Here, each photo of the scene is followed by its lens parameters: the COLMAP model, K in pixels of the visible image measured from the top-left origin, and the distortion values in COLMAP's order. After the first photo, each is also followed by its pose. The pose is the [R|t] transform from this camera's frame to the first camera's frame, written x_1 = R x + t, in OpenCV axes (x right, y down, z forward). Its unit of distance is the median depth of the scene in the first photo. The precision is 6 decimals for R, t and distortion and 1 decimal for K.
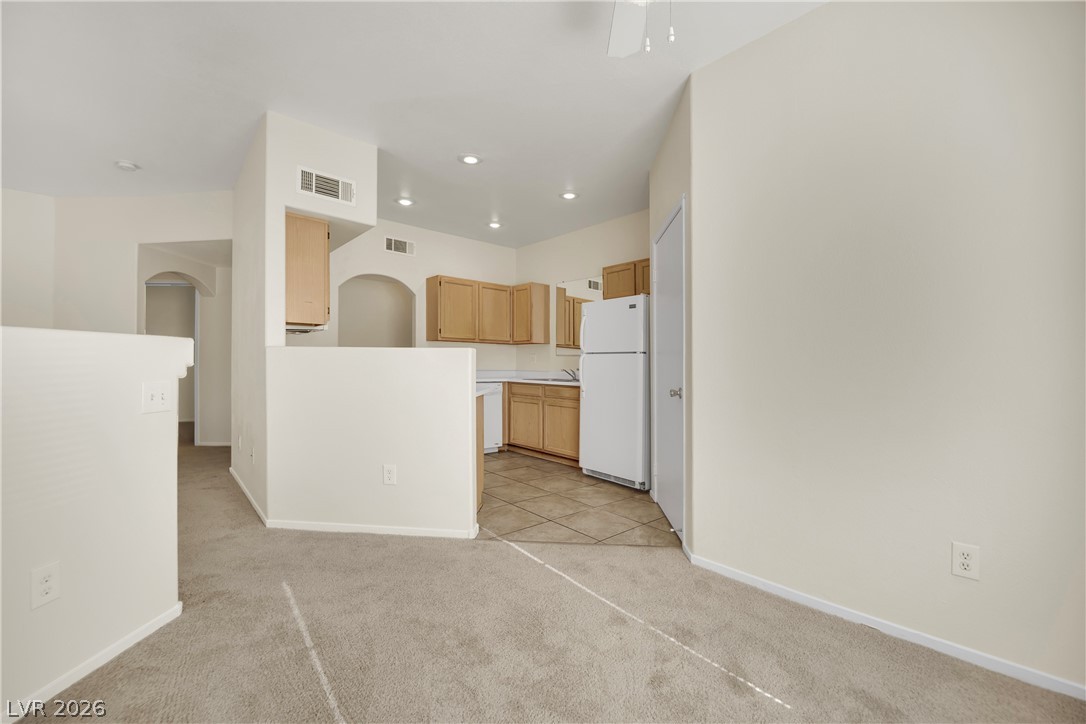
lens RADIAL K [[454.2, 0, 540.2], [0, 454.2, 372.0], [0, 0, 1]] dist [-0.000256, -0.008924]
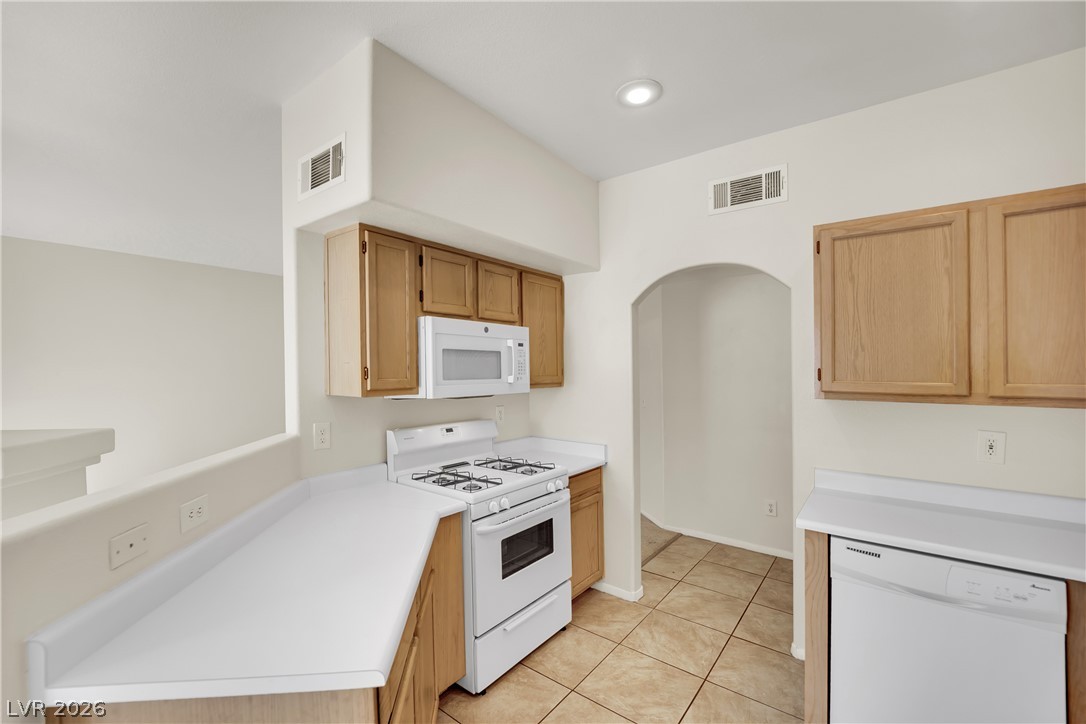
lens RADIAL K [[454.2, 0, 540.2], [0, 454.2, 372.0], [0, 0, 1]] dist [-0.000256, -0.008924]
pose [[0.201440, -0.003643, -0.979494, 0.093531], [-0.014350, 0.999875, -0.006669, -0.083578], [0.979396, 0.015399, 0.201363, 0.675838]]
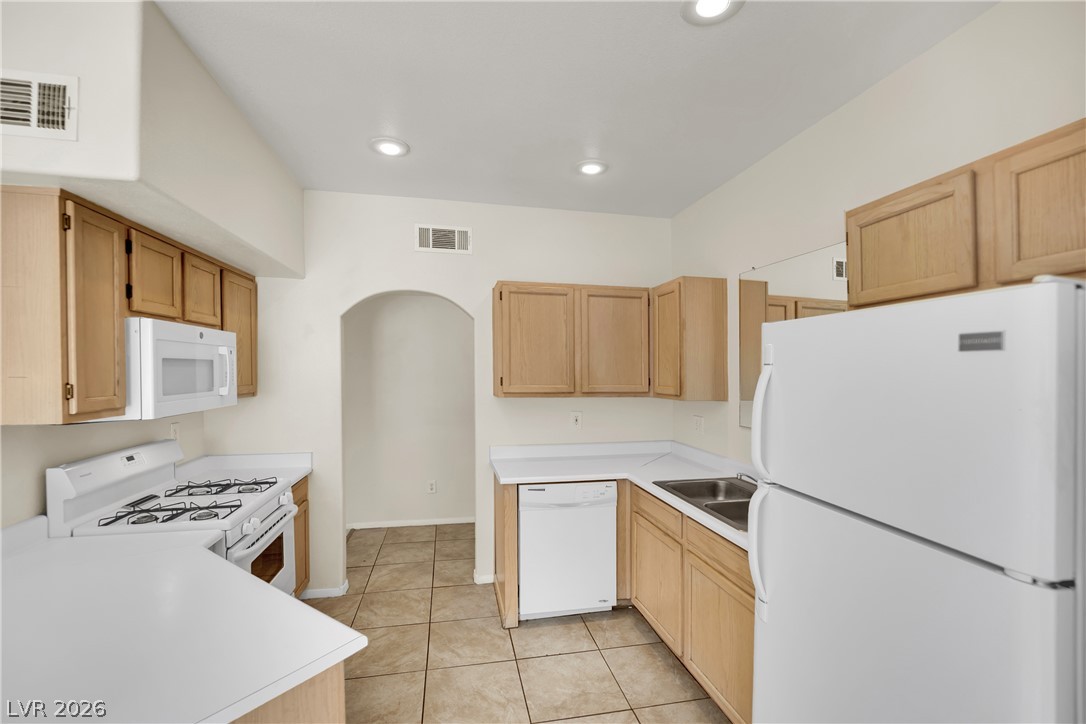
lens RADIAL K [[462.0, 0, 545.3], [0, 462.0, 377.4], [0, 0, 1]] dist [-0.001235, -0.000316]
pose [[0.878344, 0.000346, -0.478029, 0.091736], [-0.001317, 0.999998, -0.001697, -0.091040], [0.478027, 0.002120, 0.878343, 0.510819]]
